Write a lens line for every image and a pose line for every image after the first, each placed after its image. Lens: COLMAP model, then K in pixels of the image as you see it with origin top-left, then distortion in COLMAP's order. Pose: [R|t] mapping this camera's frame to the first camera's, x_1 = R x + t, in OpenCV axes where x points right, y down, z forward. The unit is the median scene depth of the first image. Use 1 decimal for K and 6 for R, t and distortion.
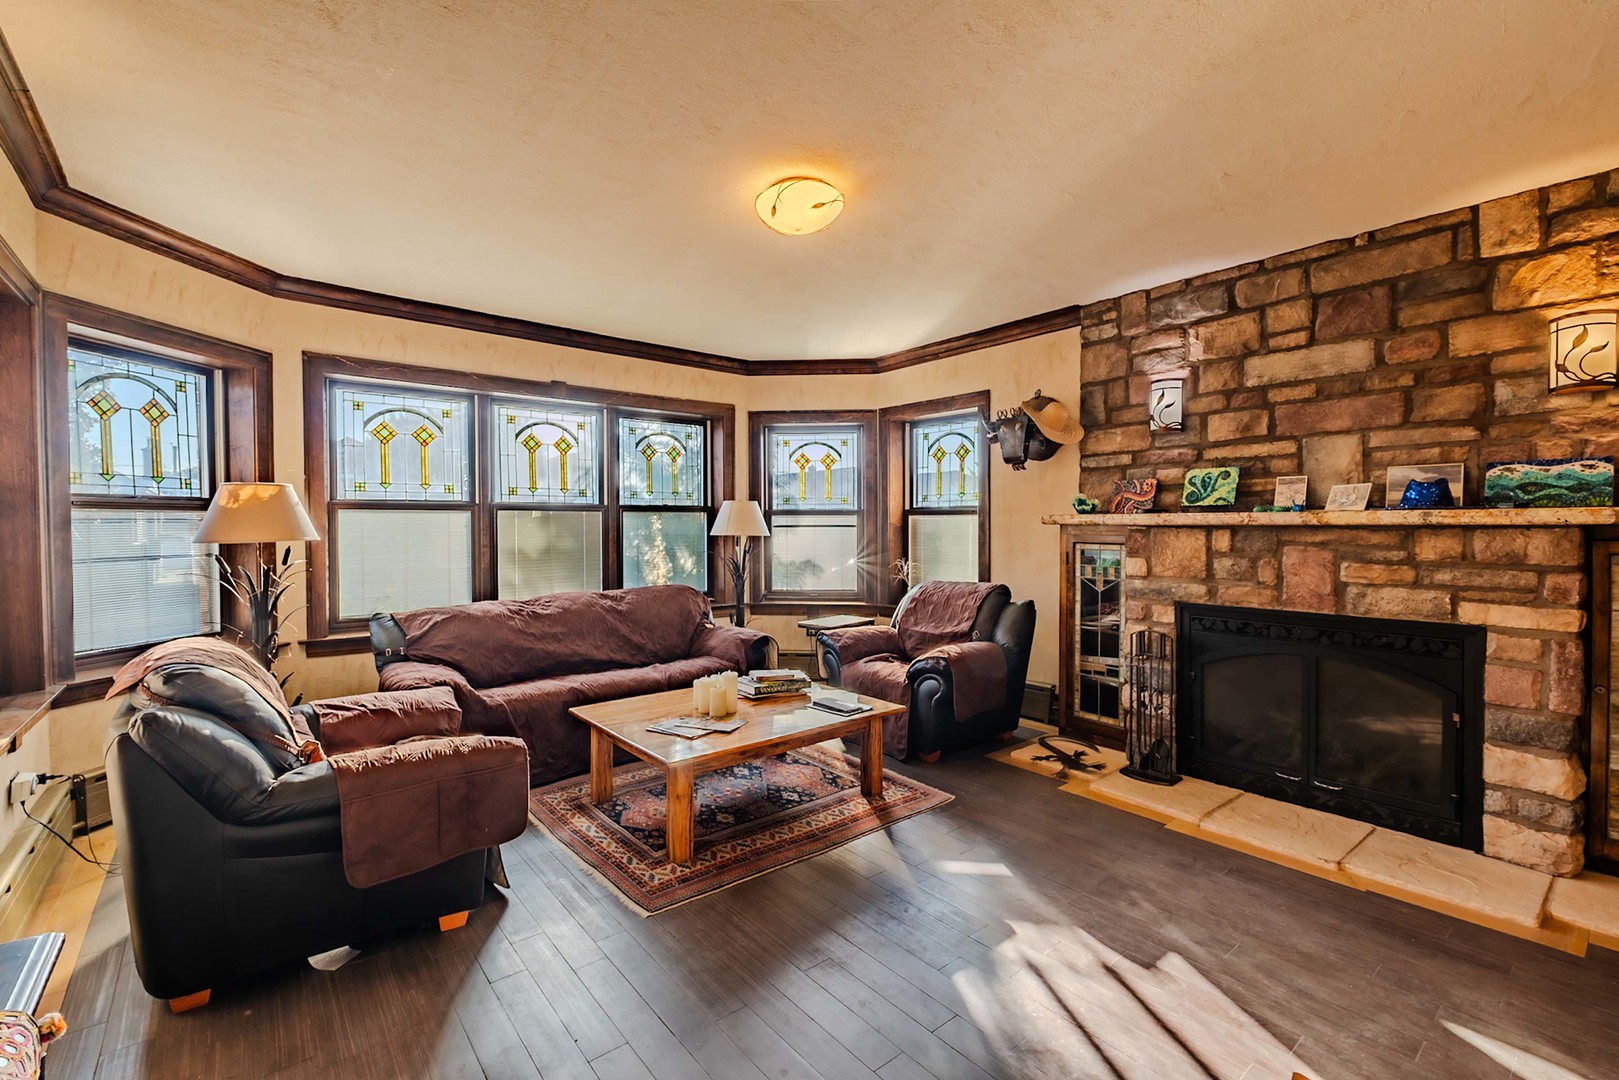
lens RADIAL K [[703.2, 0, 802.8], [0, 703.2, 537.7], [0, 0, 1]] dist [0.007696, -0.008241]
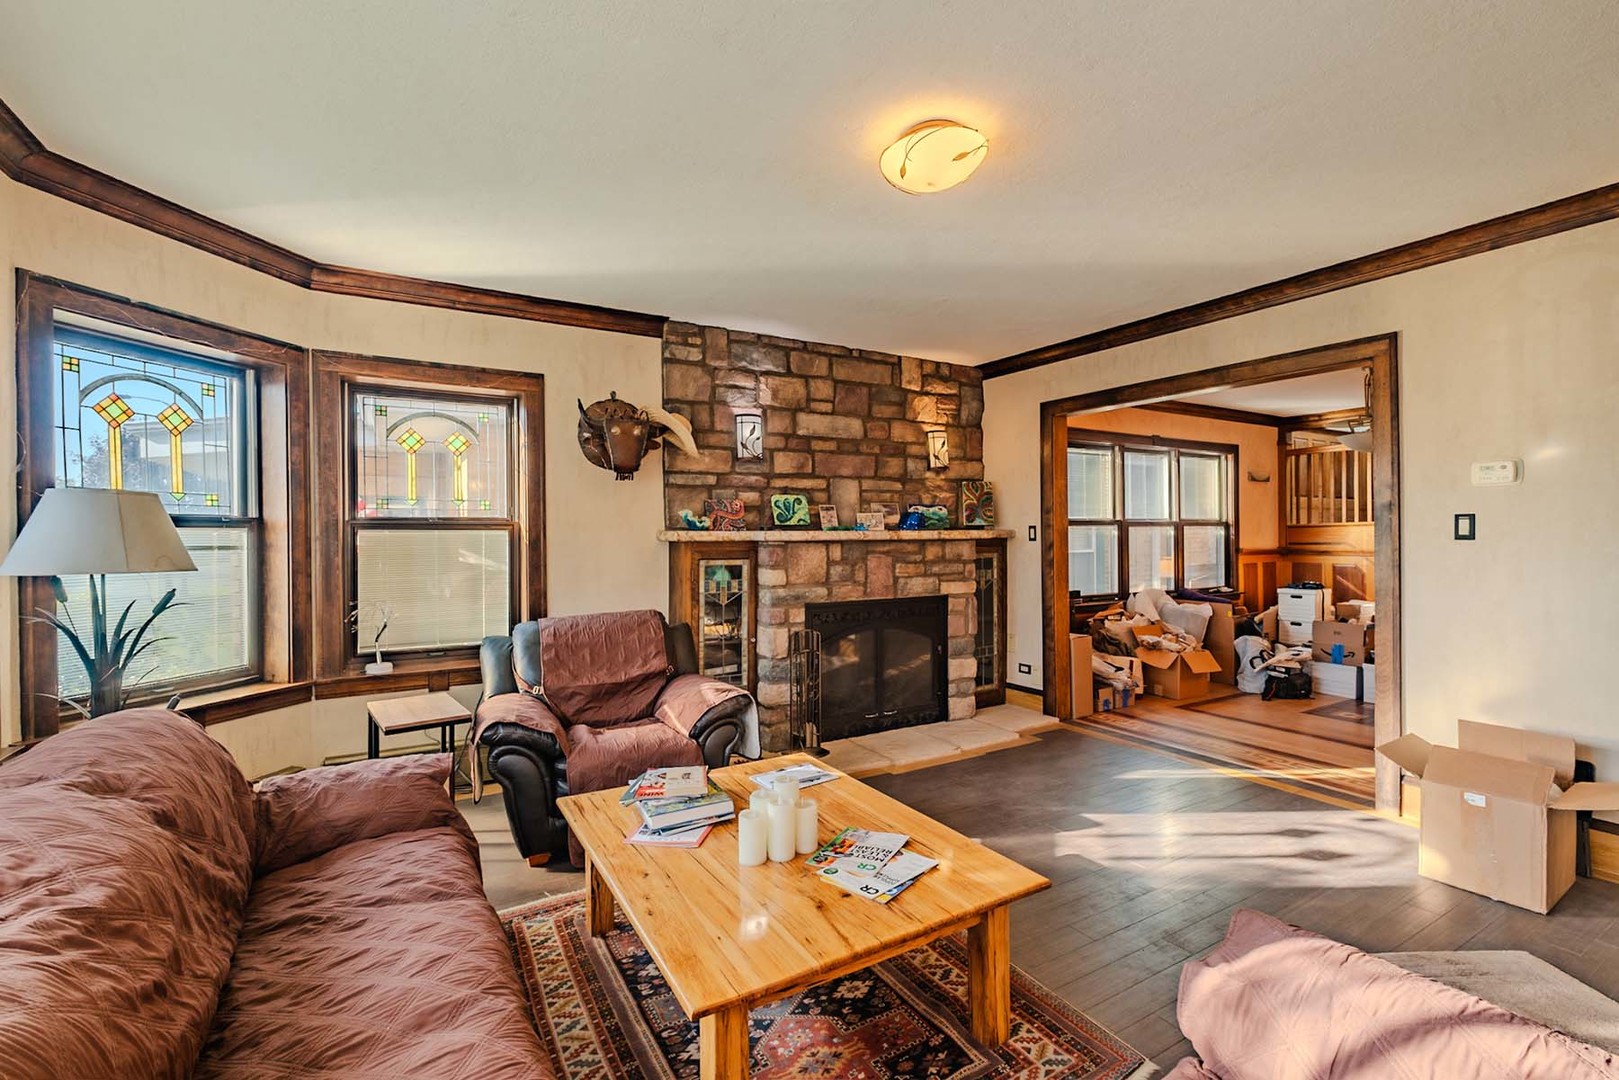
lens RADIAL K [[703.2, 0, 802.8], [0, 703.2, 537.7], [0, 0, 1]] dist [0.007696, -0.008241]
pose [[0.153360, 0.001422, 0.988169, -0.645606], [0.026980, 0.999620, -0.005625, -0.015604], [-0.987802, 0.027524, 0.153263, 0.789605]]
